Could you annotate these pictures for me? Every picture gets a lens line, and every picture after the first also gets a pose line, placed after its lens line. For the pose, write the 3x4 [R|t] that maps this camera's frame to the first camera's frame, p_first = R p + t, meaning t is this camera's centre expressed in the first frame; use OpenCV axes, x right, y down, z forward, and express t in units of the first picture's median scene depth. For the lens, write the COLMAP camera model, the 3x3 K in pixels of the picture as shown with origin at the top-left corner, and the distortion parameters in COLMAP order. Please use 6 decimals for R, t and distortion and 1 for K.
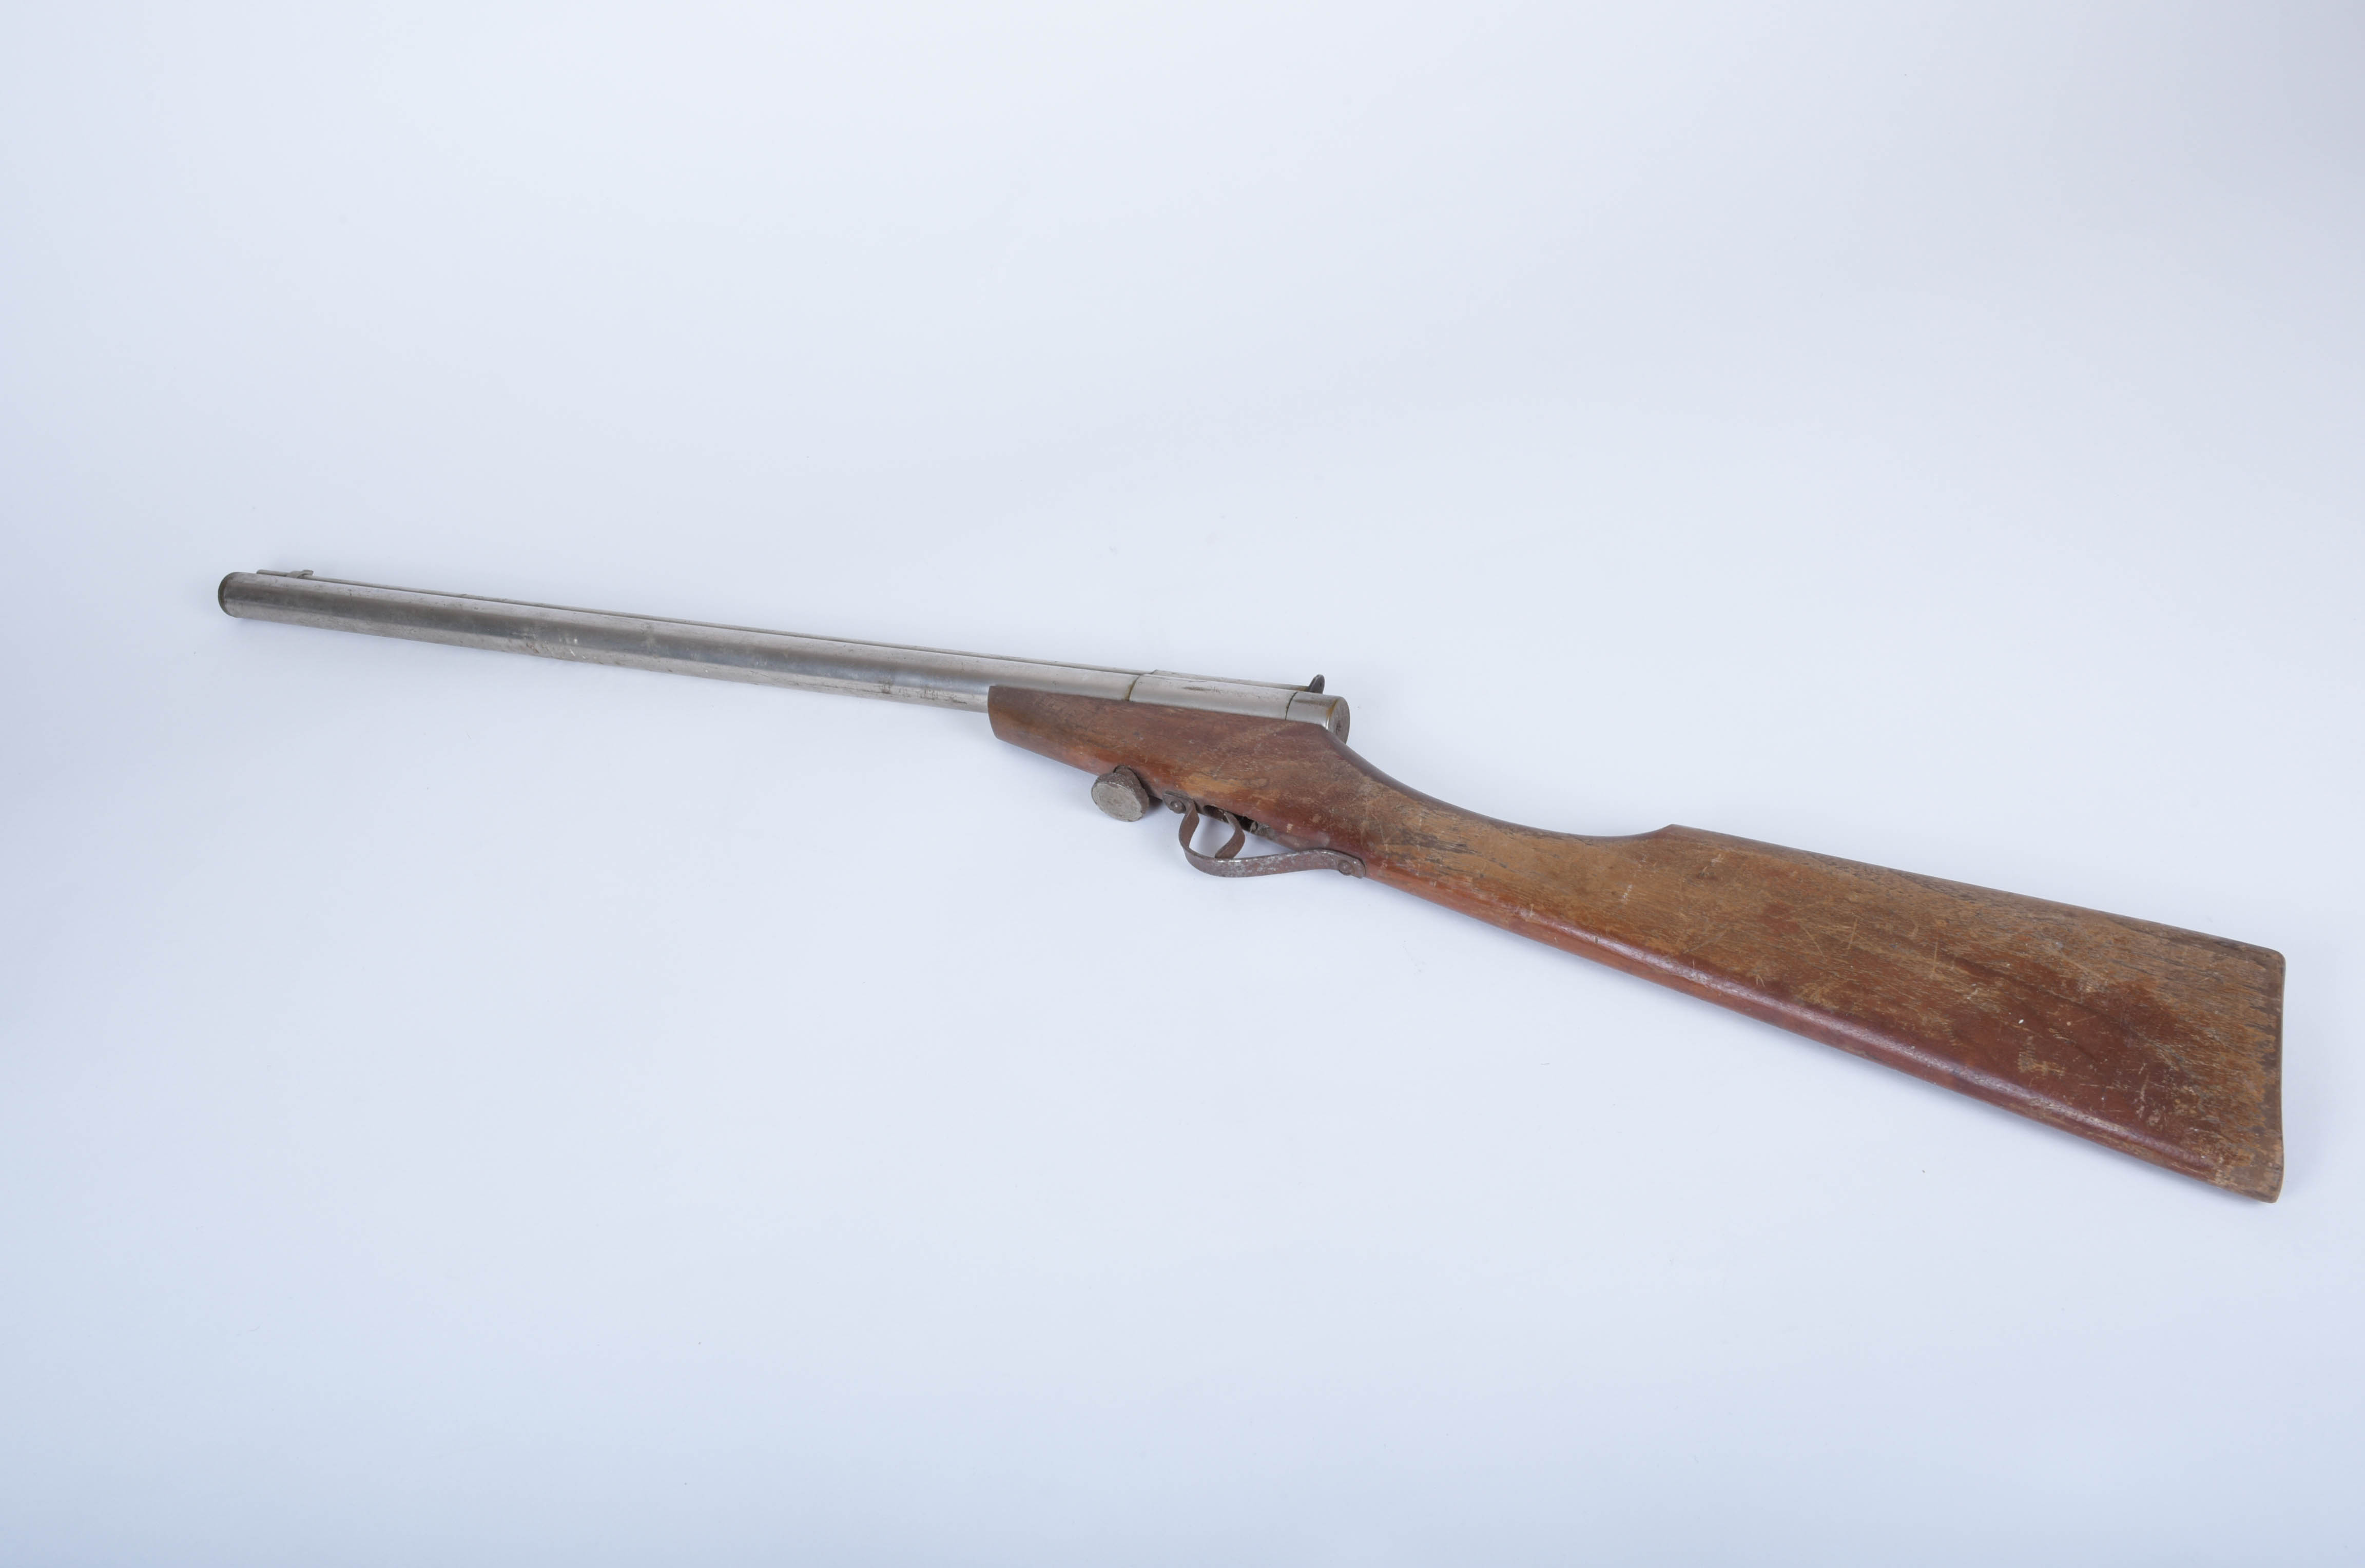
lens RADIAL K [[2238.5, 0, 1182.5], [0, 2238.5, 784.0], [0, 0, 1]] dist [-0.010816, 0.007531]
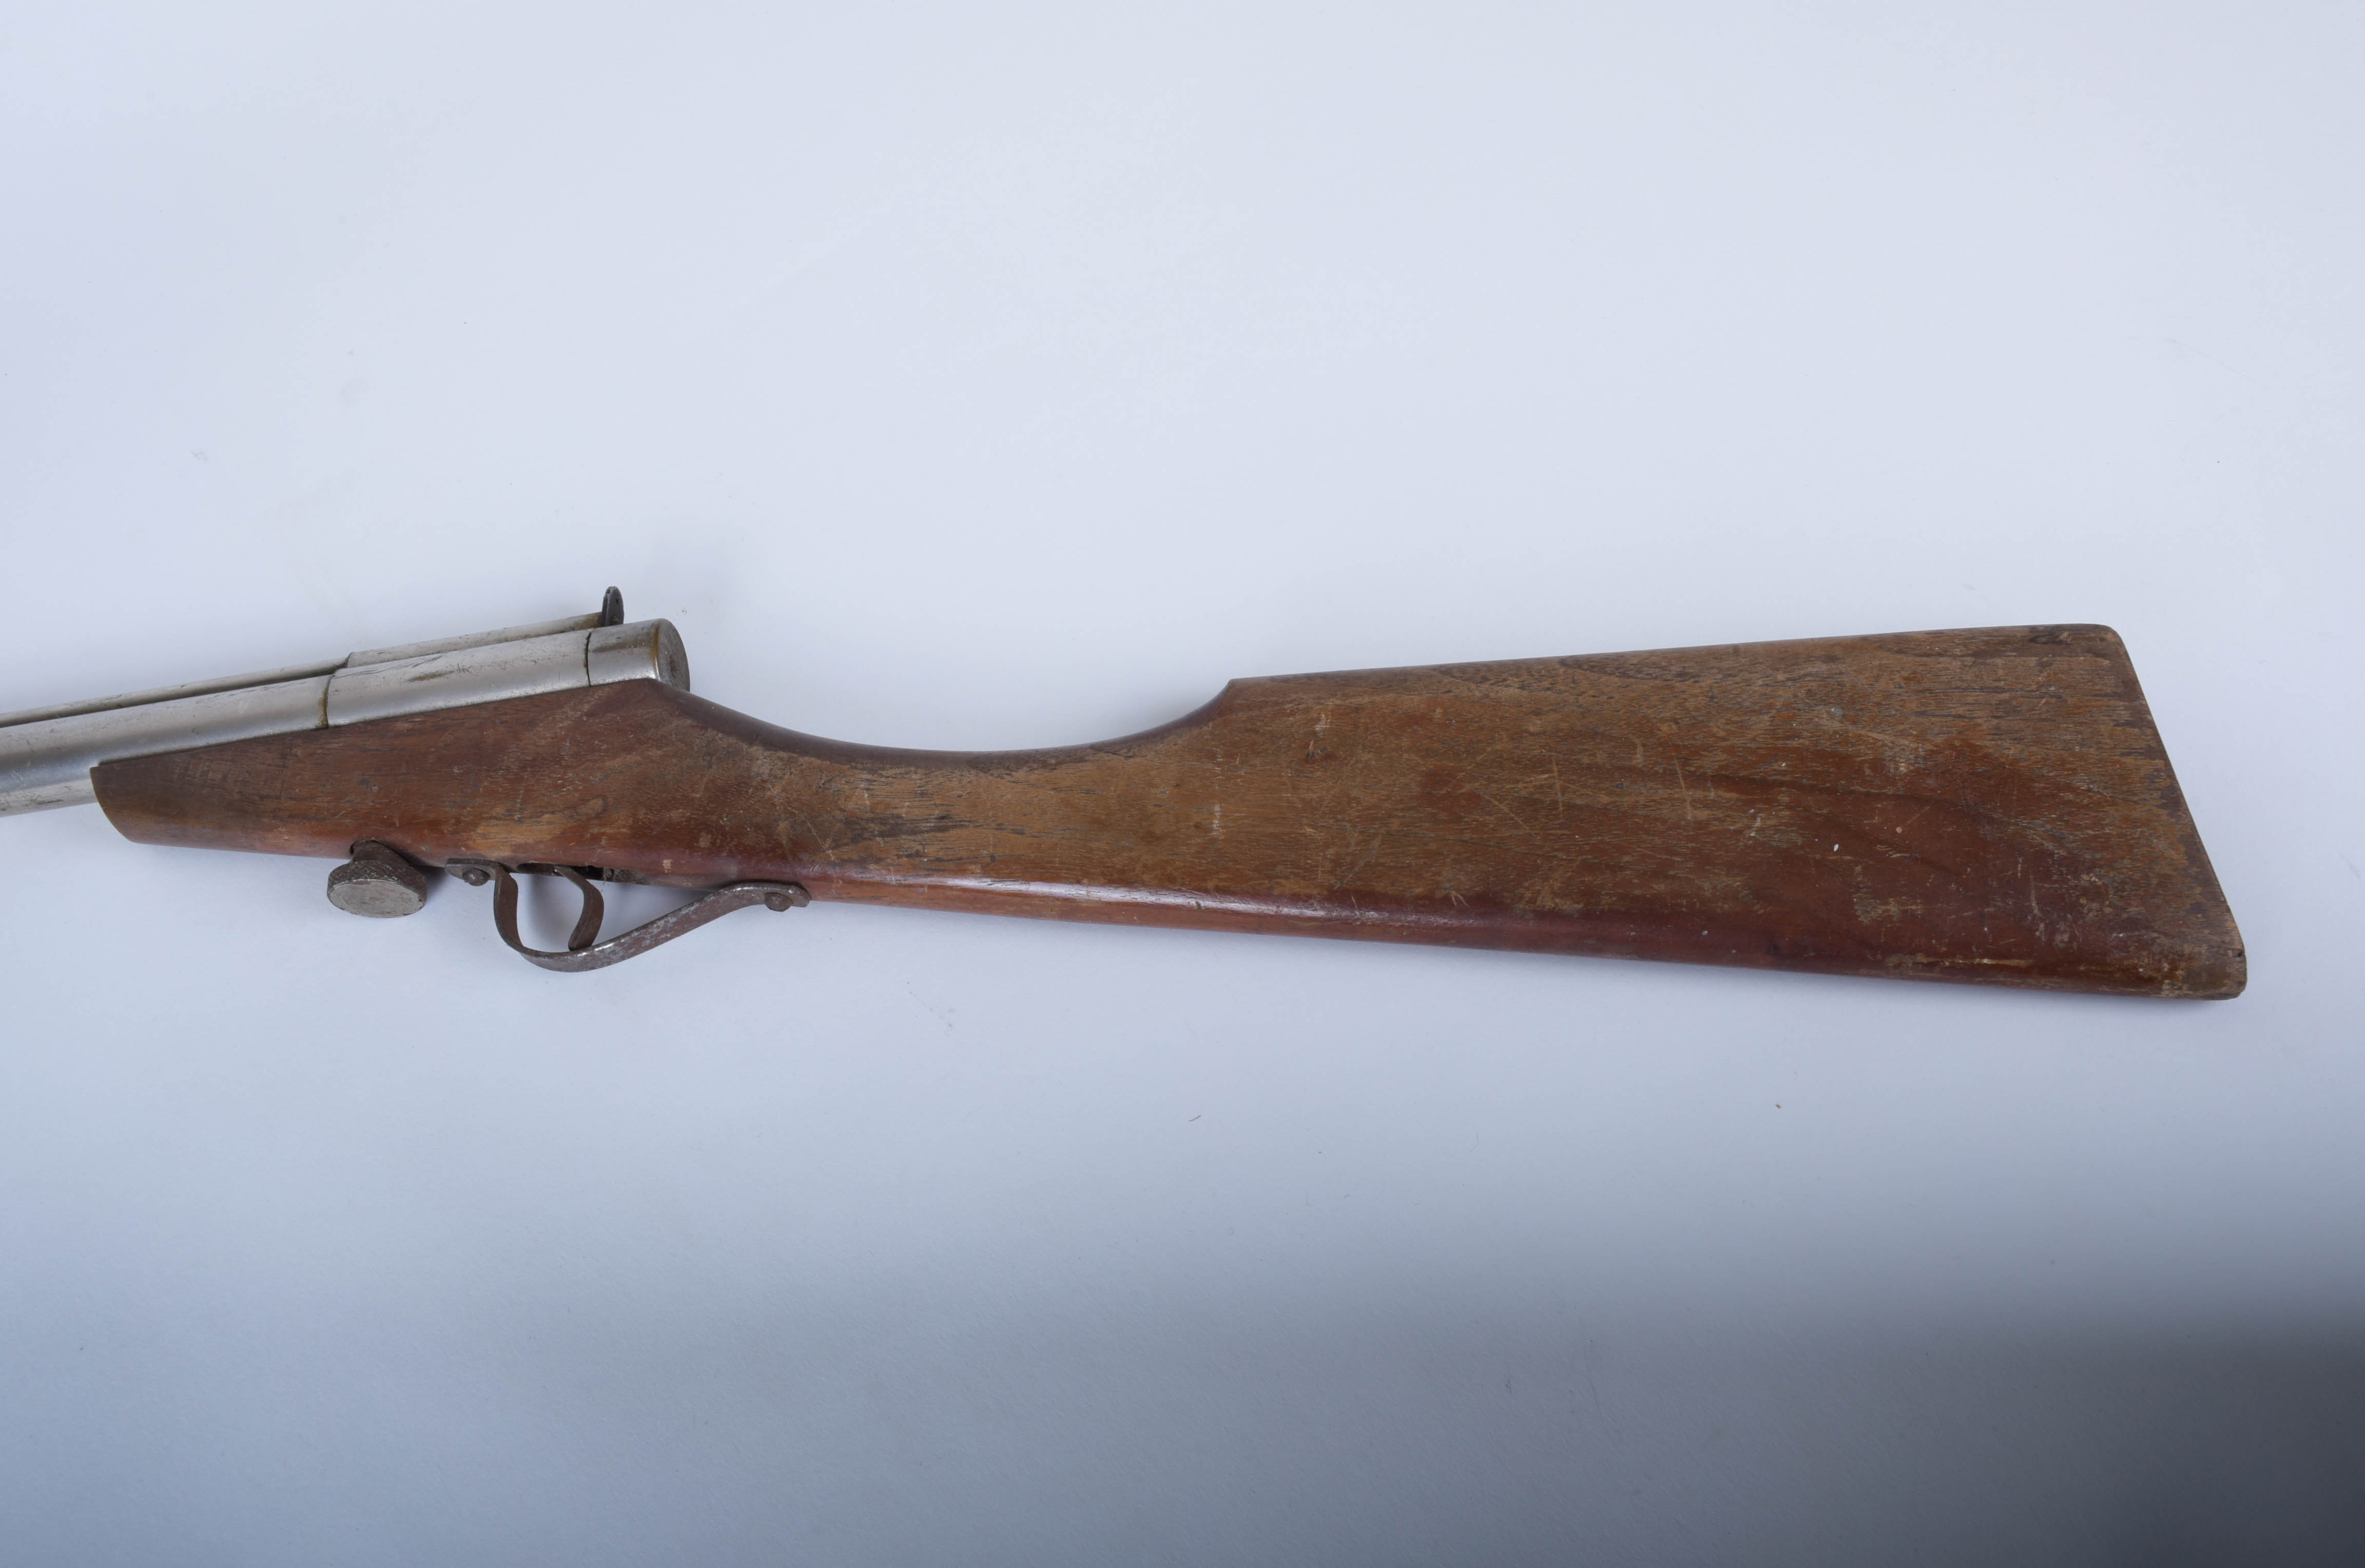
lens RADIAL K [[2238.5, 0, 1182.5], [0, 2238.5, 784.0], [0, 0, 1]] dist [-0.010816, 0.007531]
pose [[0.890907, -0.356552, 0.281345, 0.008285], [0.287501, 0.922266, 0.258396, -0.134833], [-0.351606, -0.149320, 0.924163, 0.399344]]
